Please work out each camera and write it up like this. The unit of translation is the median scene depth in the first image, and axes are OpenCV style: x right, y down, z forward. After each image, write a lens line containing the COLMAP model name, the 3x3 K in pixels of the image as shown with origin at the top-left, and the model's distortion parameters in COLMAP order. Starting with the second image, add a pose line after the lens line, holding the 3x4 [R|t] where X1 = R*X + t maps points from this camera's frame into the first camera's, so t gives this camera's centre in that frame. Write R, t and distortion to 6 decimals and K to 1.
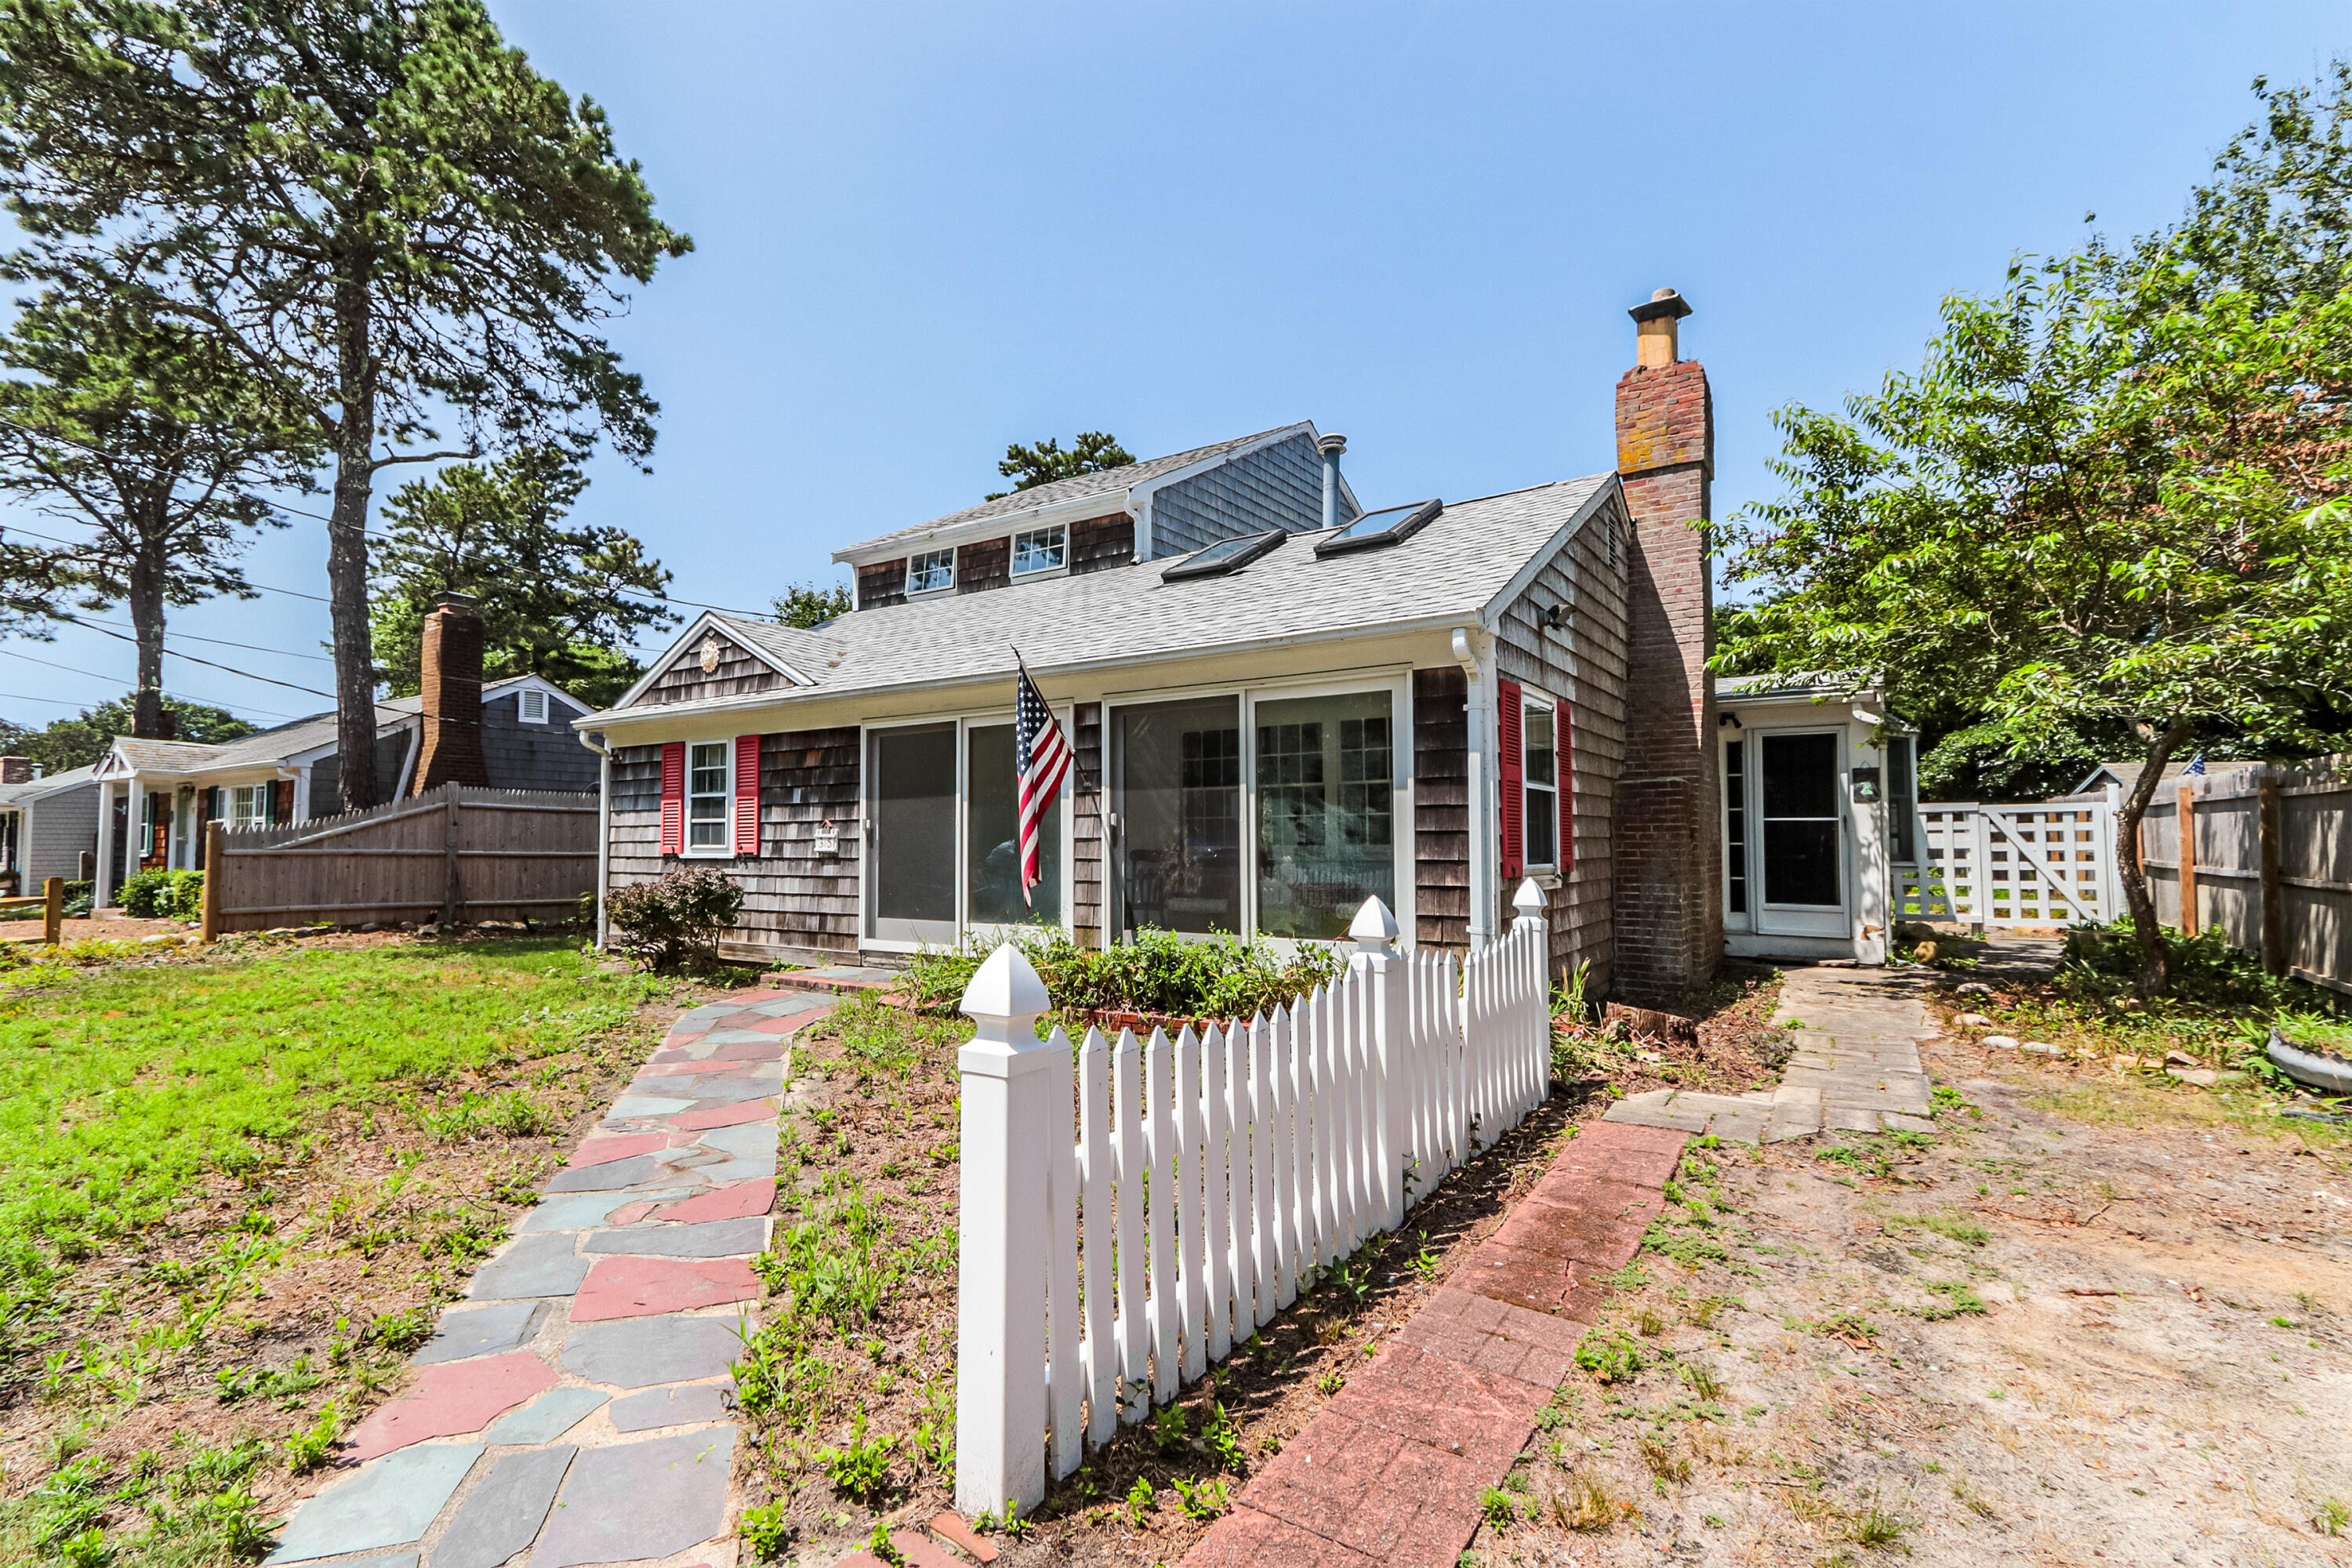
lens RADIAL K [[1090.2, 0, 1170.7], [0, 1090.2, 813.6], [0, 0, 1]] dist [0.010542, -0.000204]
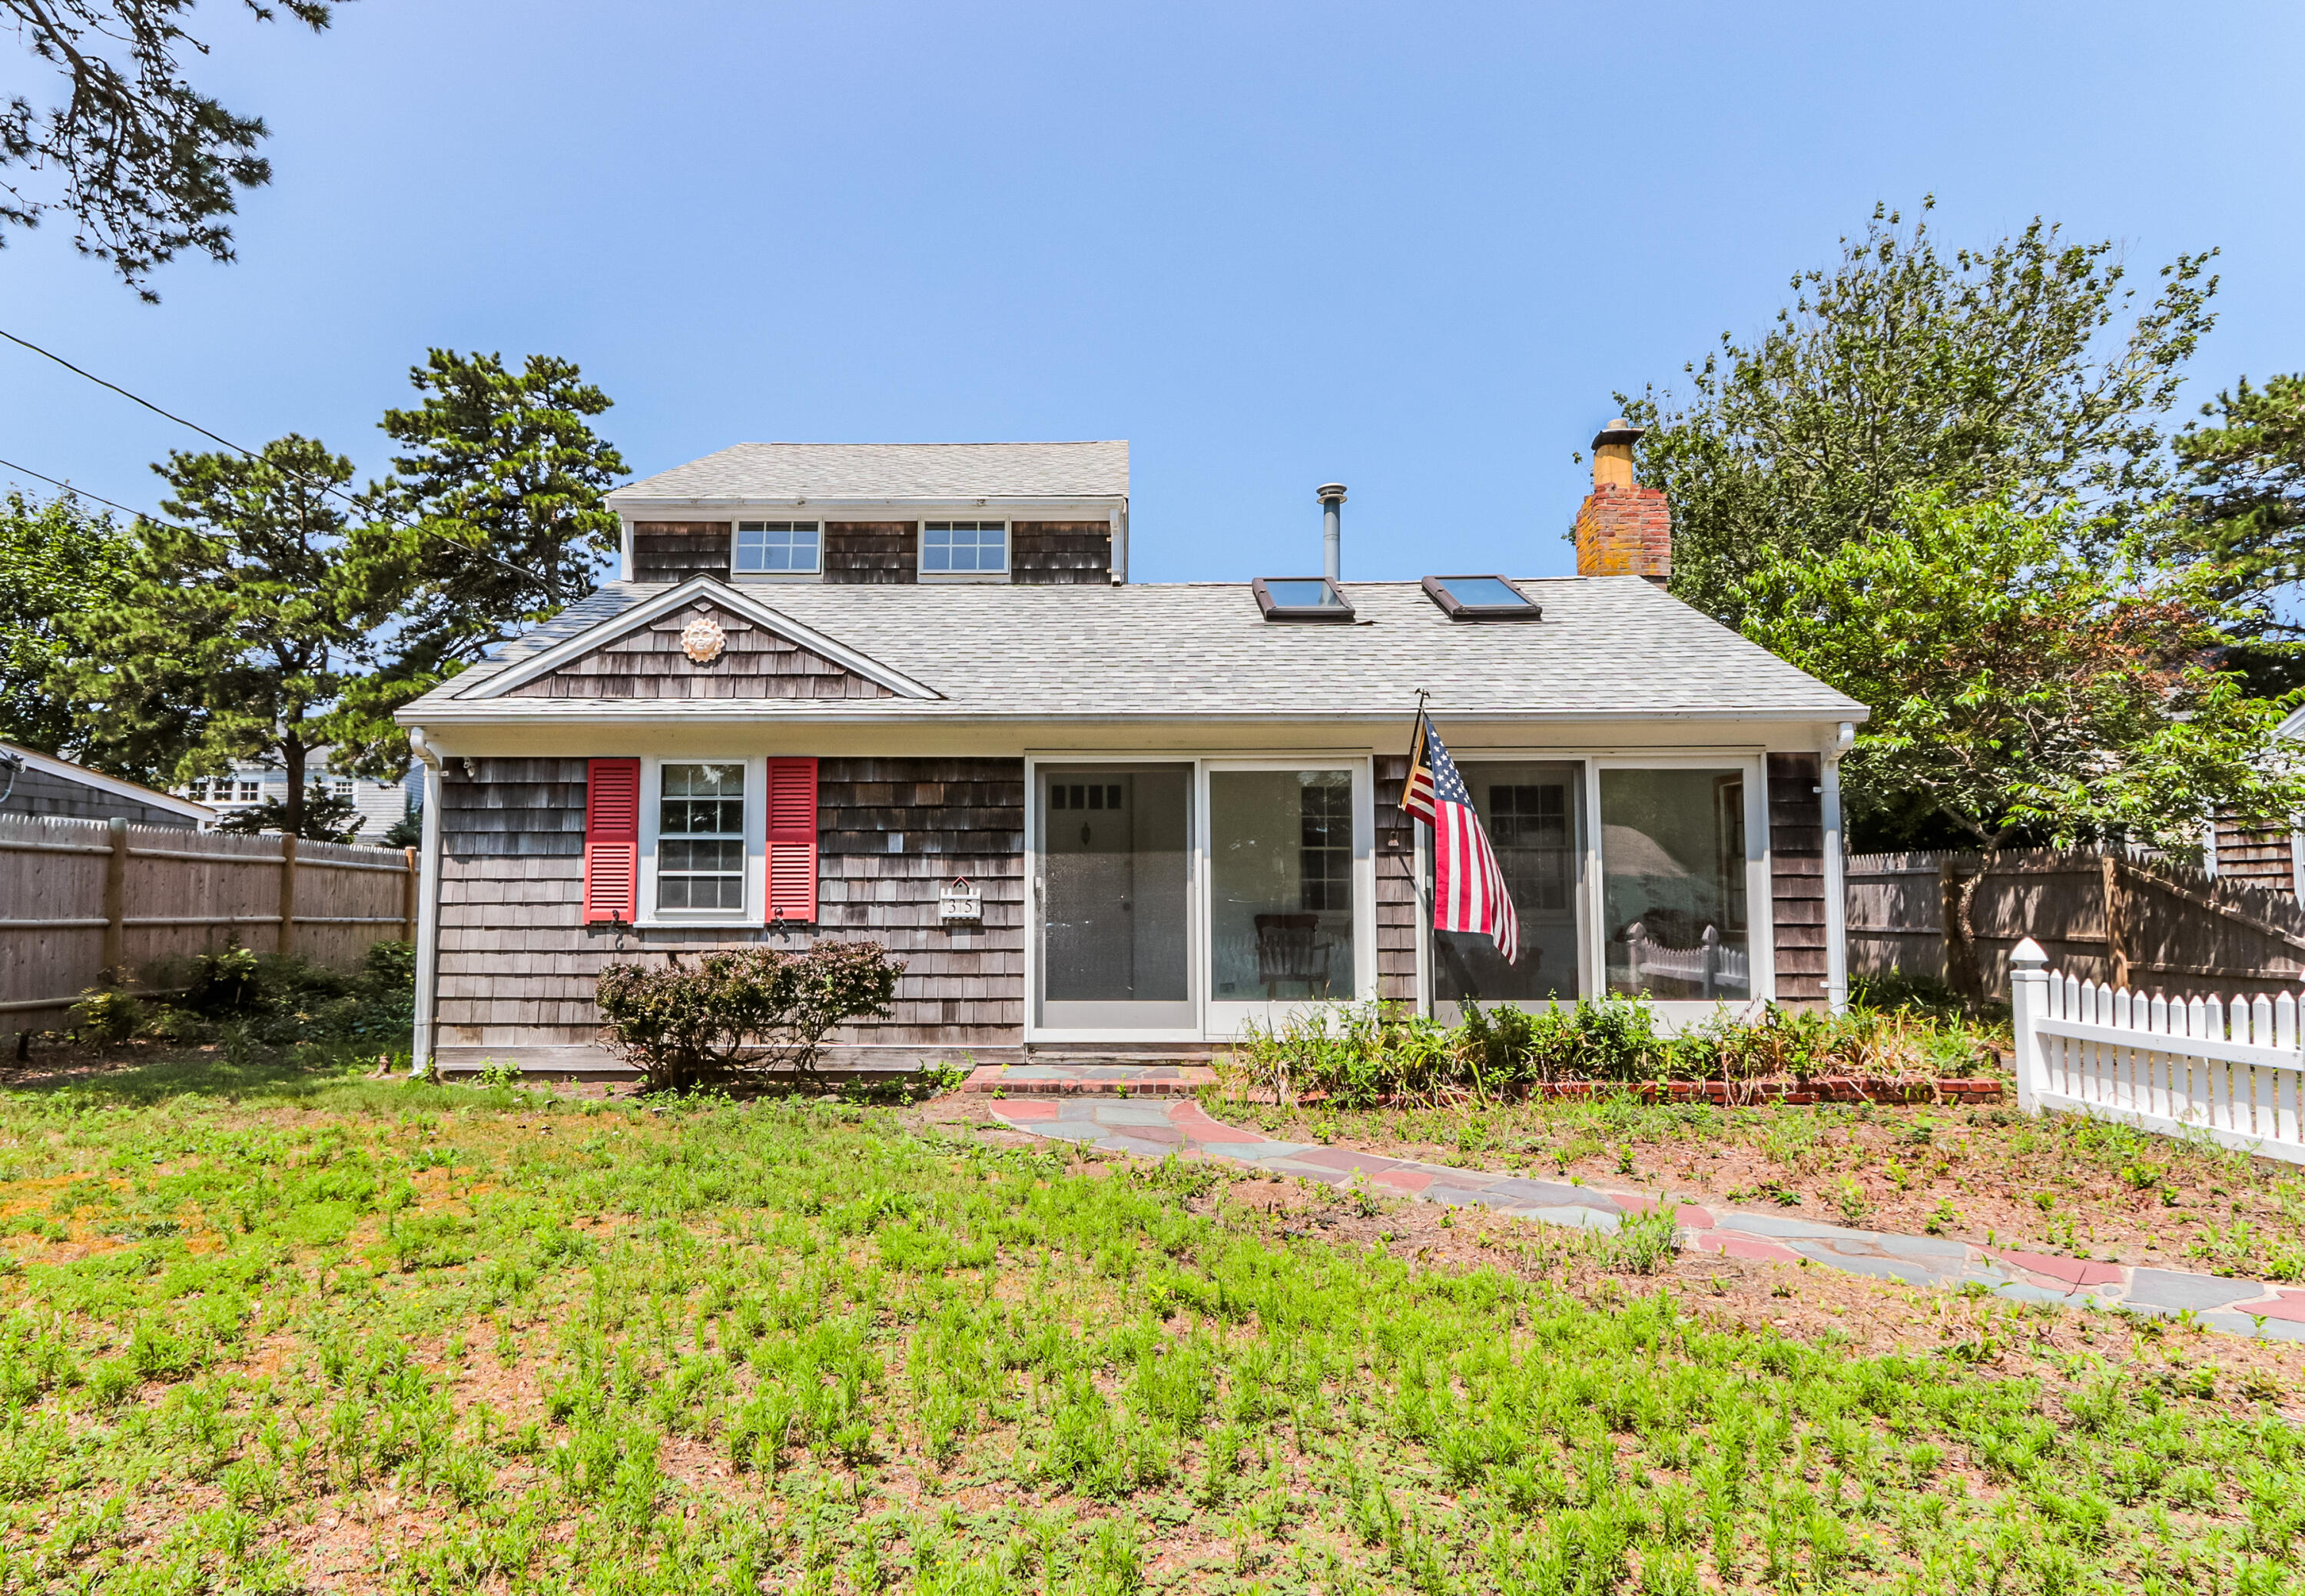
lens RADIAL K [[1277.9, 0, 1112.0], [0, 1277.9, 832.7], [0, 0, 1]] dist [0.003993, 0.001034]
pose [[0.834009, 0.033219, 0.550750, -0.715995], [-0.017226, 0.999267, -0.034187, 0.004170], [-0.551482, 0.019025, 0.833970, 0.191640]]
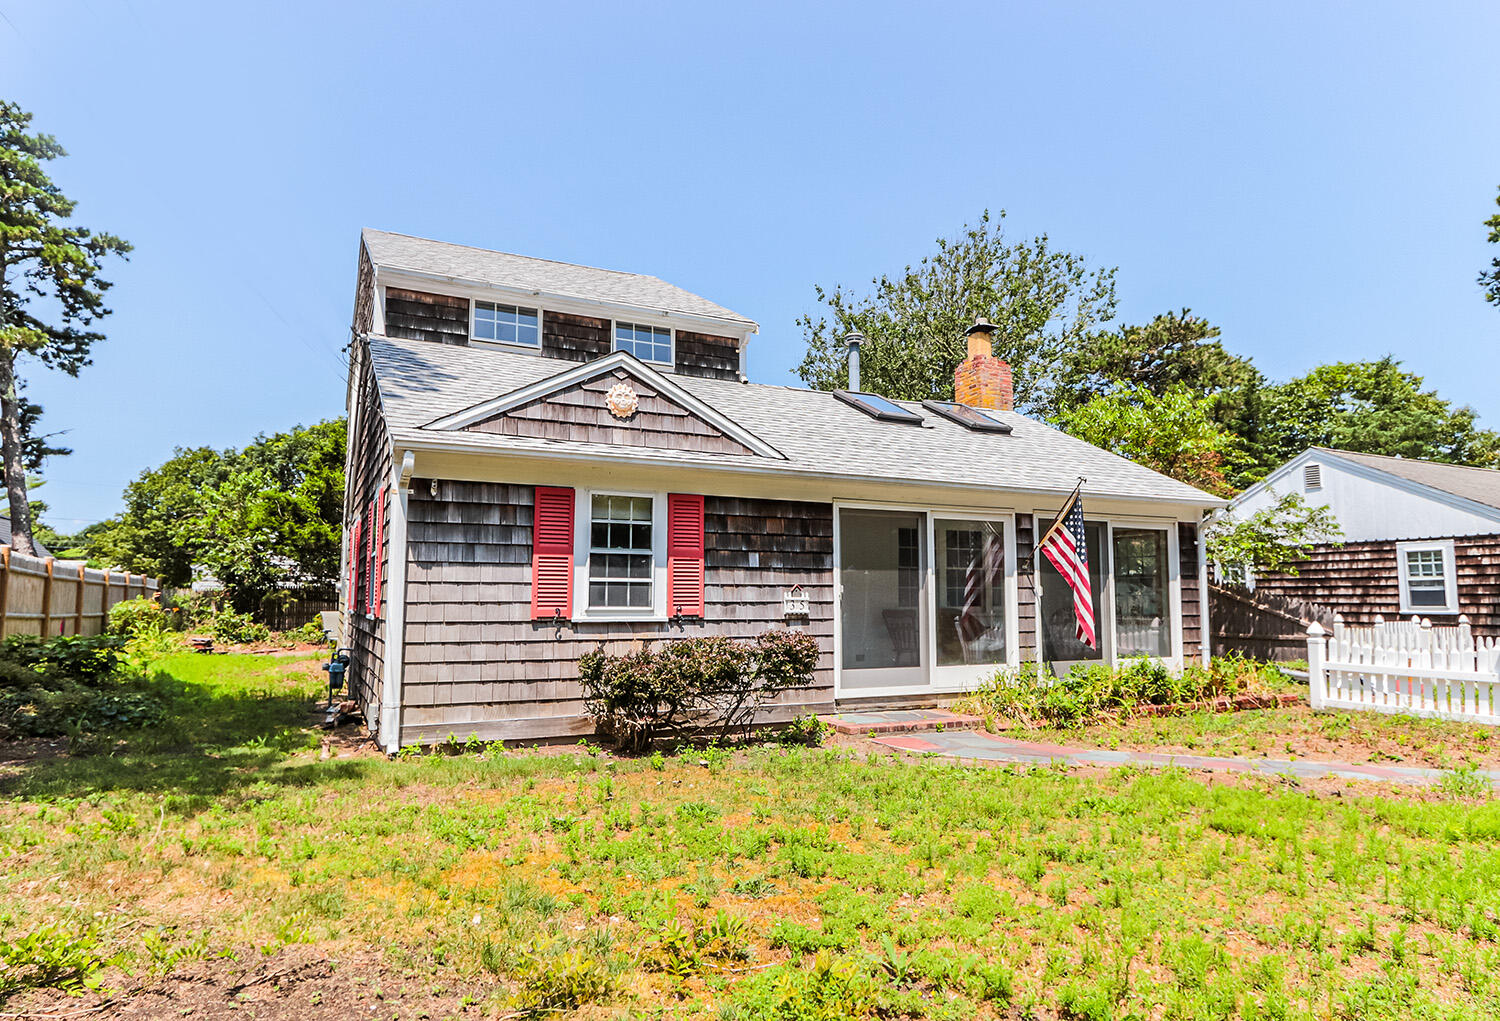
lens RADIAL K [[878.0, 0, 740.3], [0, 878.0, 534.1], [0, 0, 1]] dist [-0.001462, 0.001102]
pose [[0.500917, 0.068586, 0.862774, -1.097507], [-0.028704, 0.997623, -0.062641, 0.012336], [-0.865019, 0.006613, 0.501695, 0.602098]]
